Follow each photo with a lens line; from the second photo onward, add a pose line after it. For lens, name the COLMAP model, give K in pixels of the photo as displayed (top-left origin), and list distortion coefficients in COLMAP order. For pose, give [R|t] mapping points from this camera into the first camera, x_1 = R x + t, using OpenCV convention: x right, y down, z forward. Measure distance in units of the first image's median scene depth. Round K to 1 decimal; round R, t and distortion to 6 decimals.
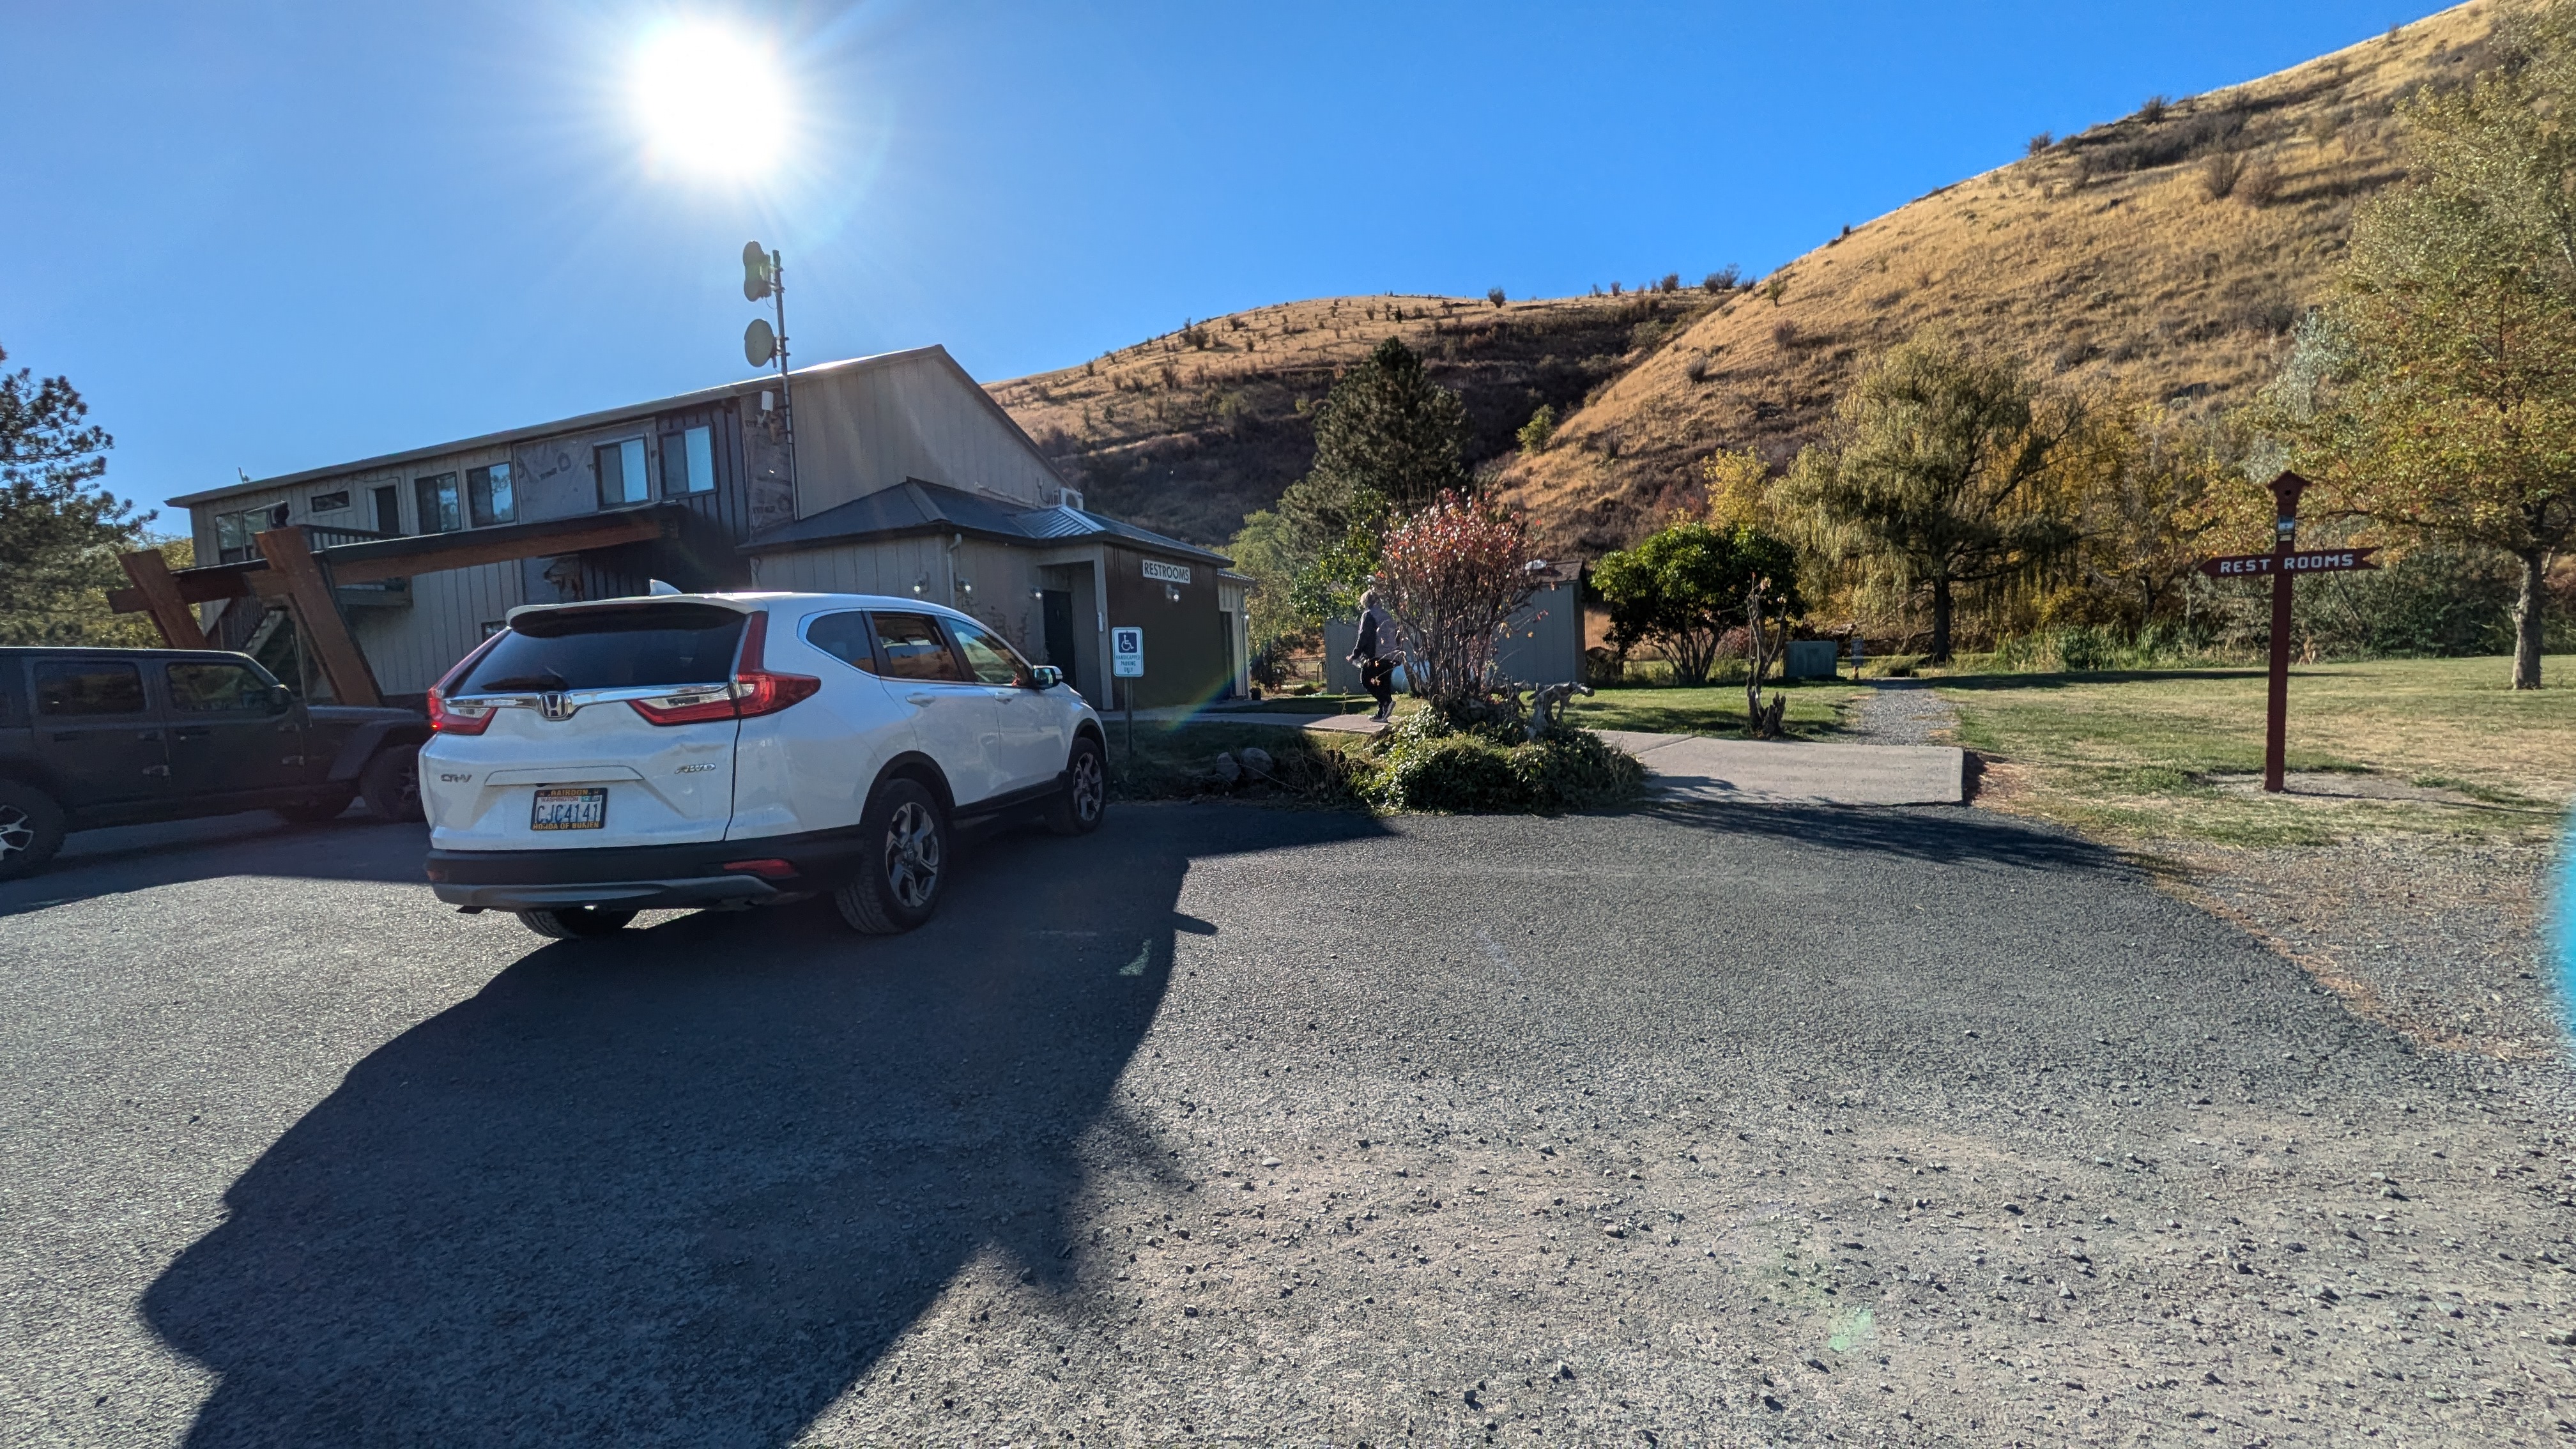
lens RADIAL K [[1006.8, 0, 1288.0], [0, 1006.8, 724.5], [0, 0, 1]] dist [-0.018119, 0.000023]
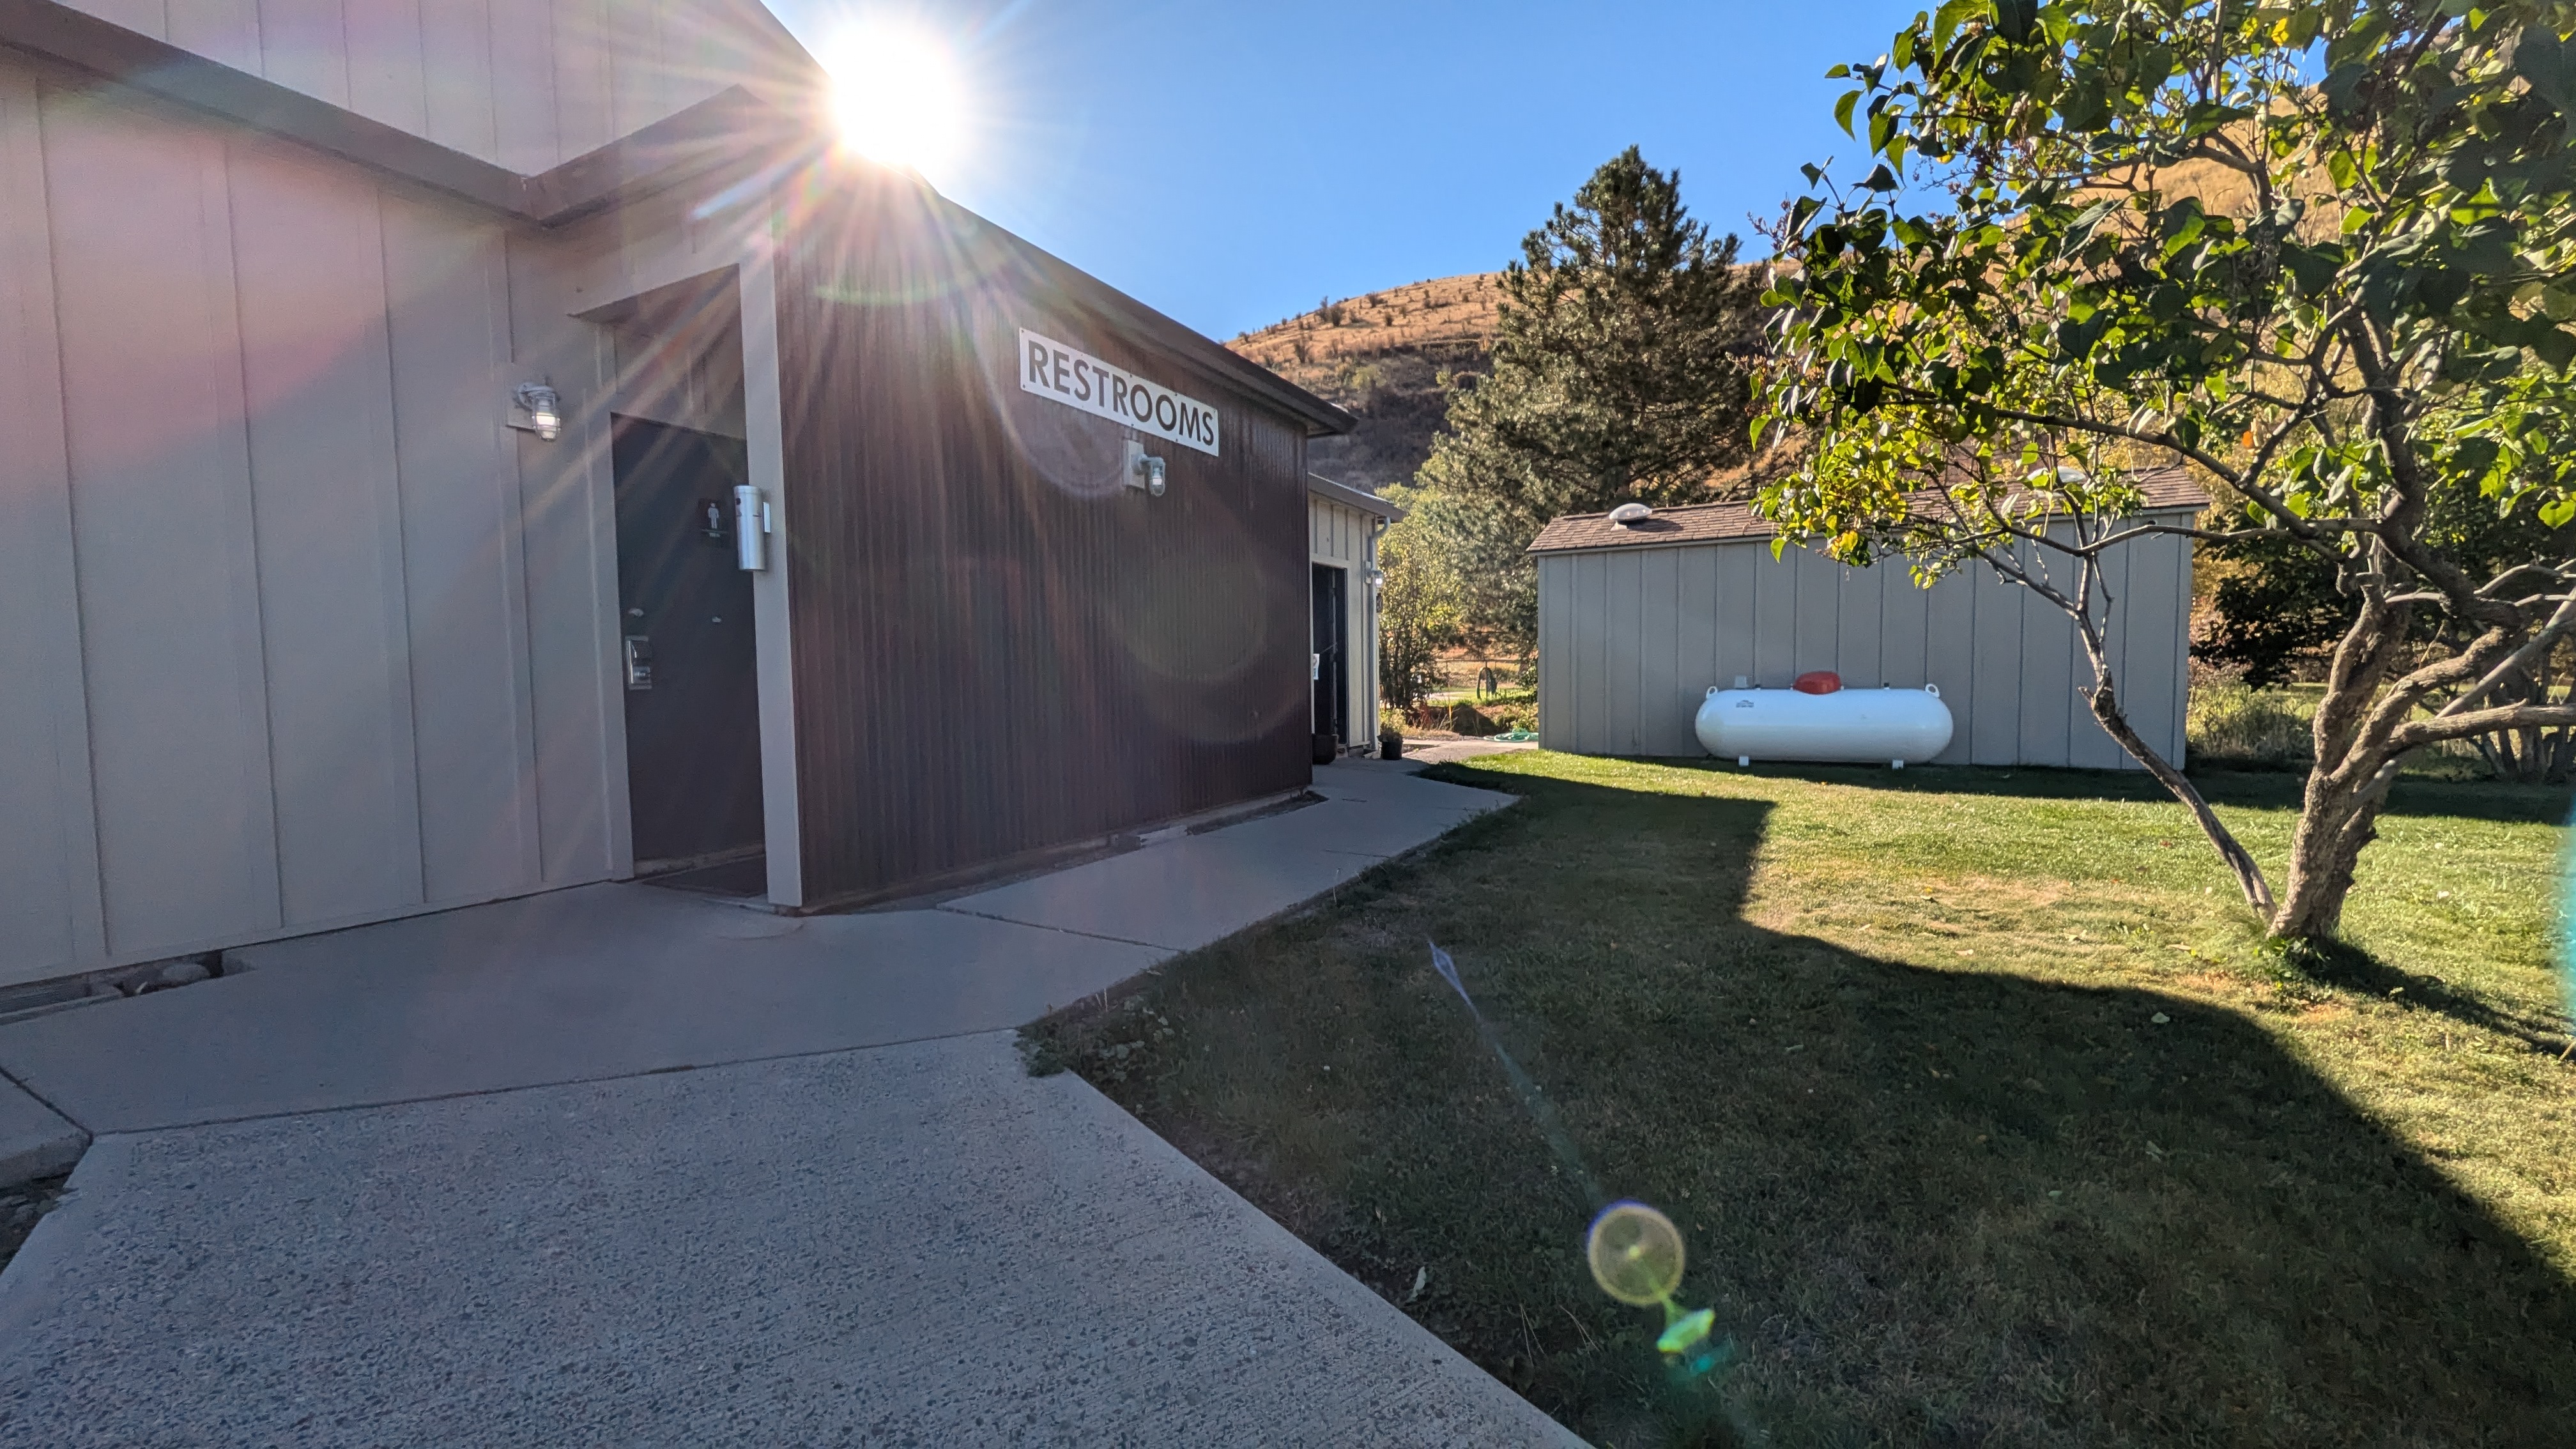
lens RADIAL K [[1006.8, 0, 1288.0], [0, 1006.8, 724.5], [0, 0, 1]] dist [-0.018119, 0.000023]
pose [[0.991875, 0.043283, -0.119629, -0.034091], [-0.042220, 0.999043, 0.011403, -0.062746], [0.120008, -0.006259, 0.992753, 0.758713]]
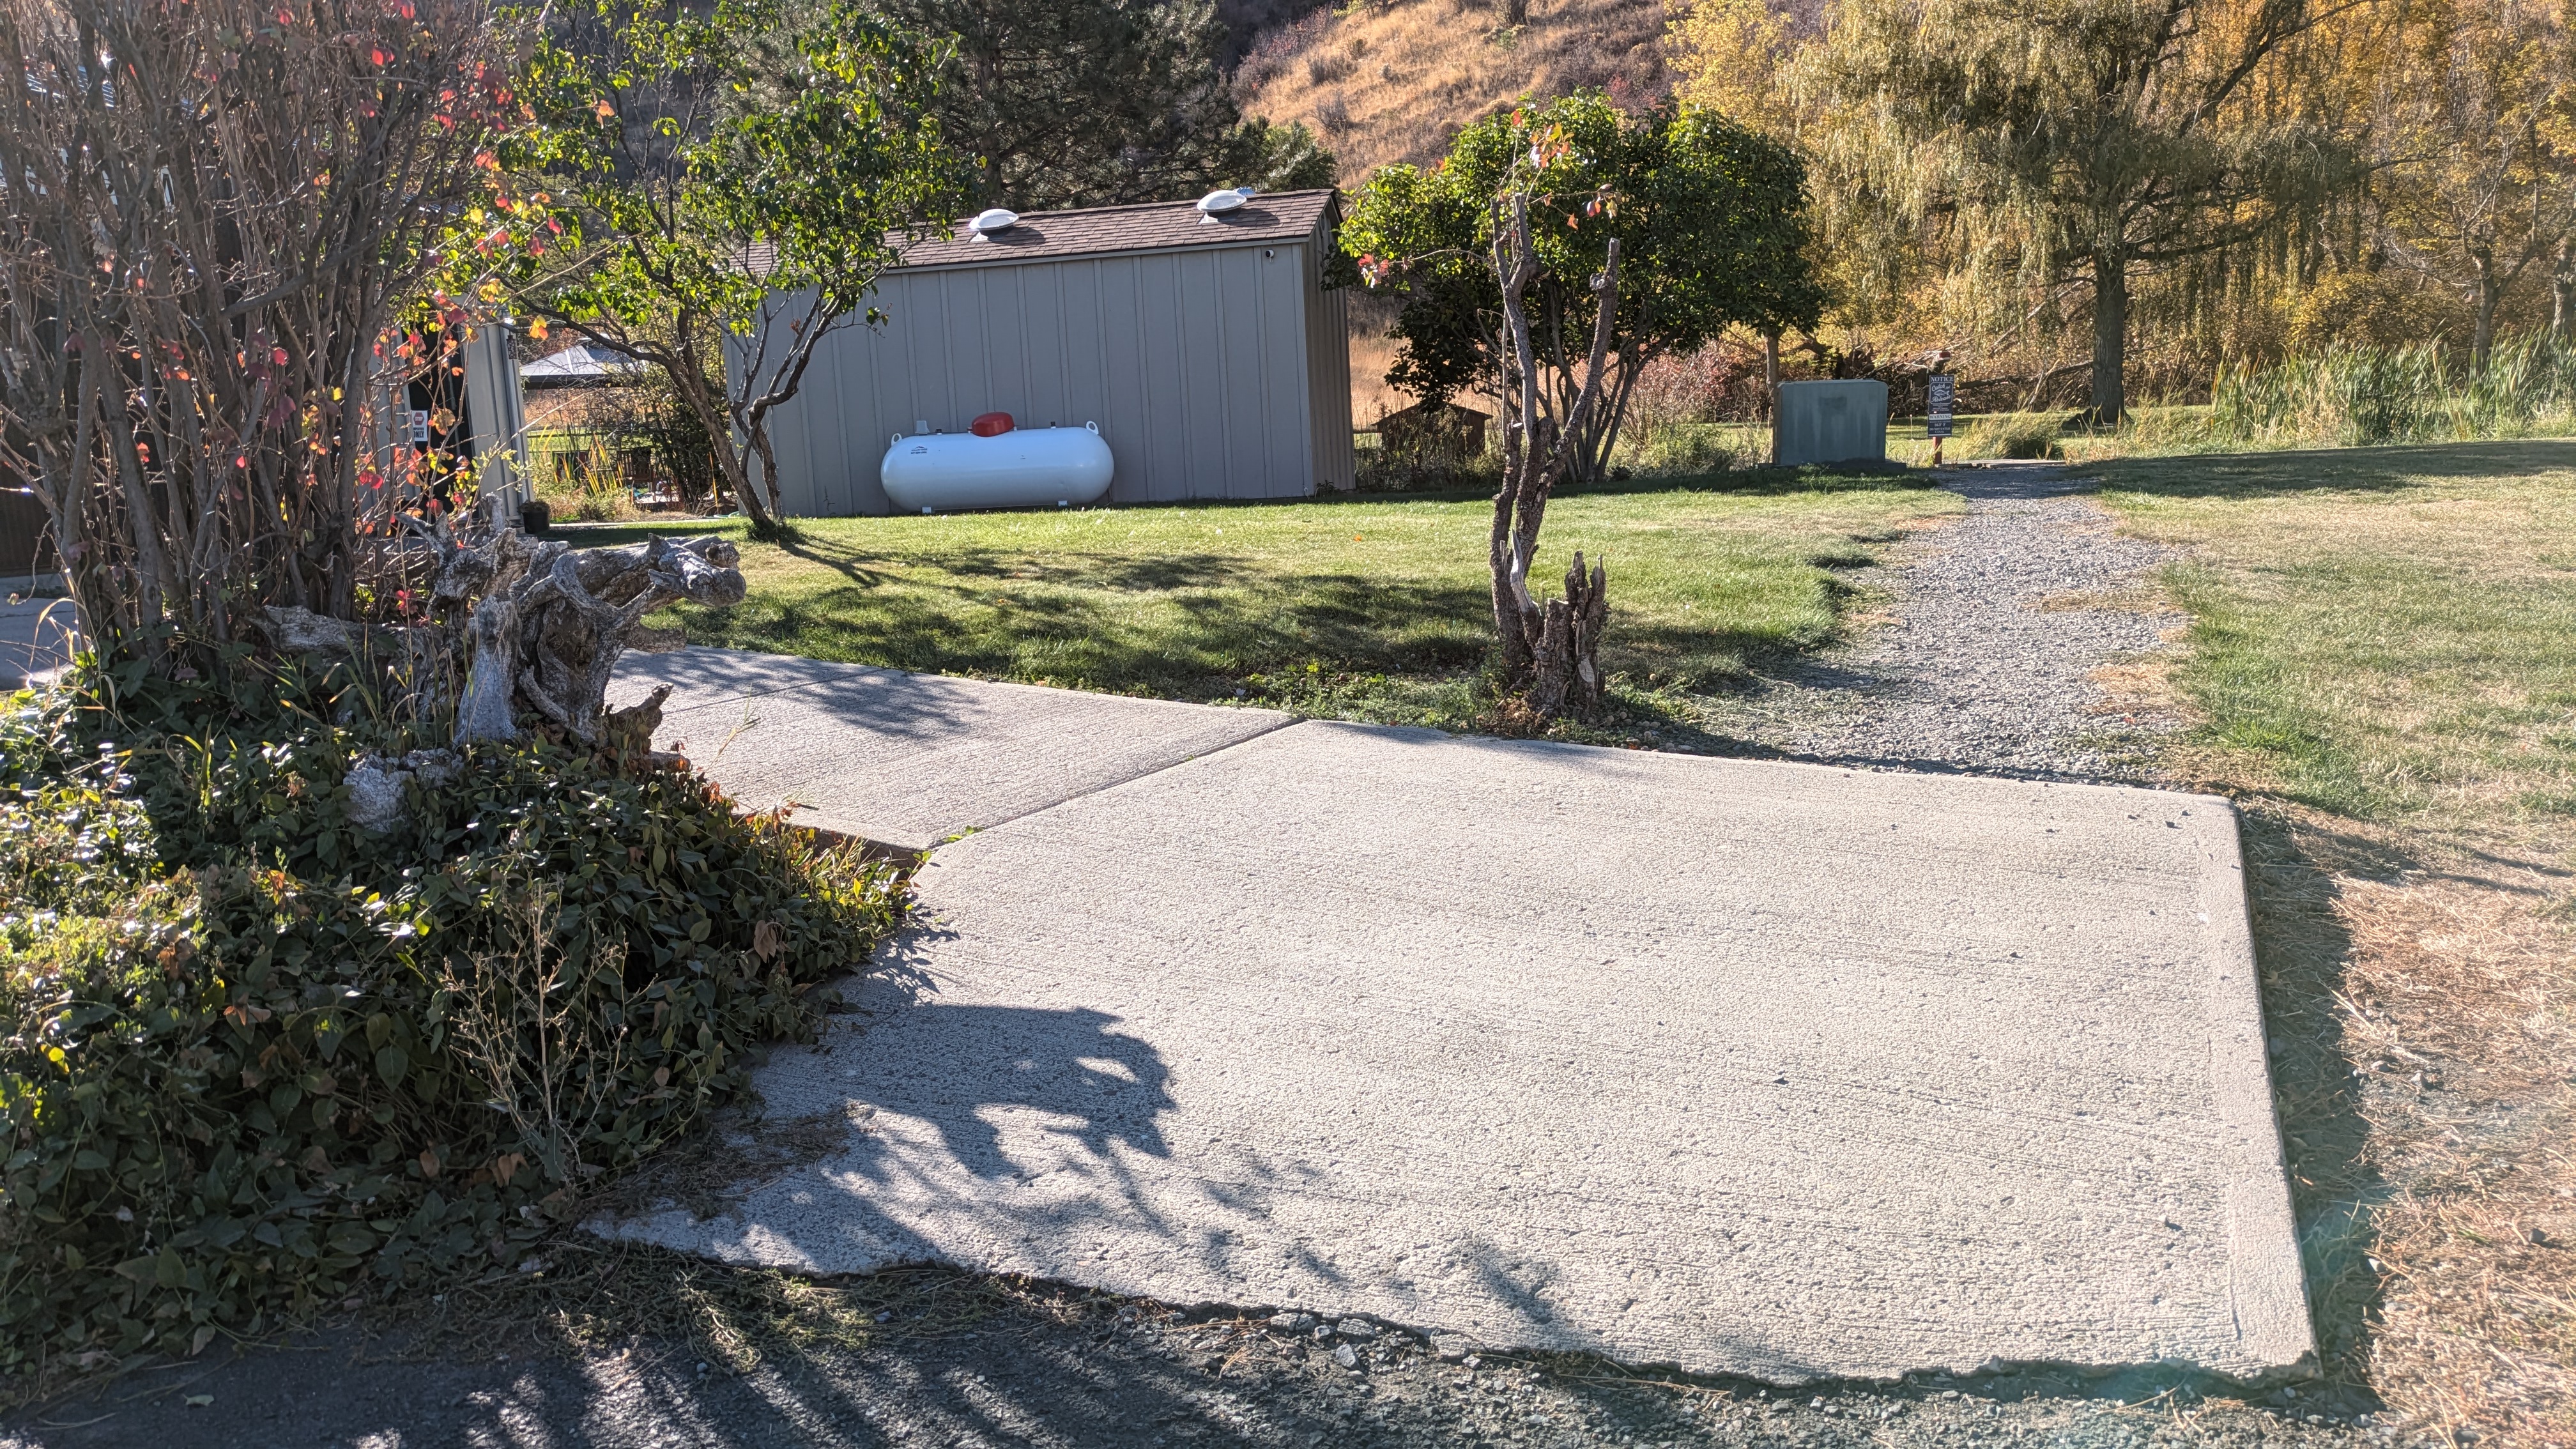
lens RADIAL K [[1854.1, 0, 1288.0], [0, 1854.1, 724.5], [0, 0, 1]] dist [0.002153, -0.001491]
pose [[0.985442, -0.034557, 0.166463, 0.083627], [0.018703, 0.995217, 0.095882, -0.009013], [-0.168980, -0.091372, 0.981375, 0.132997]]
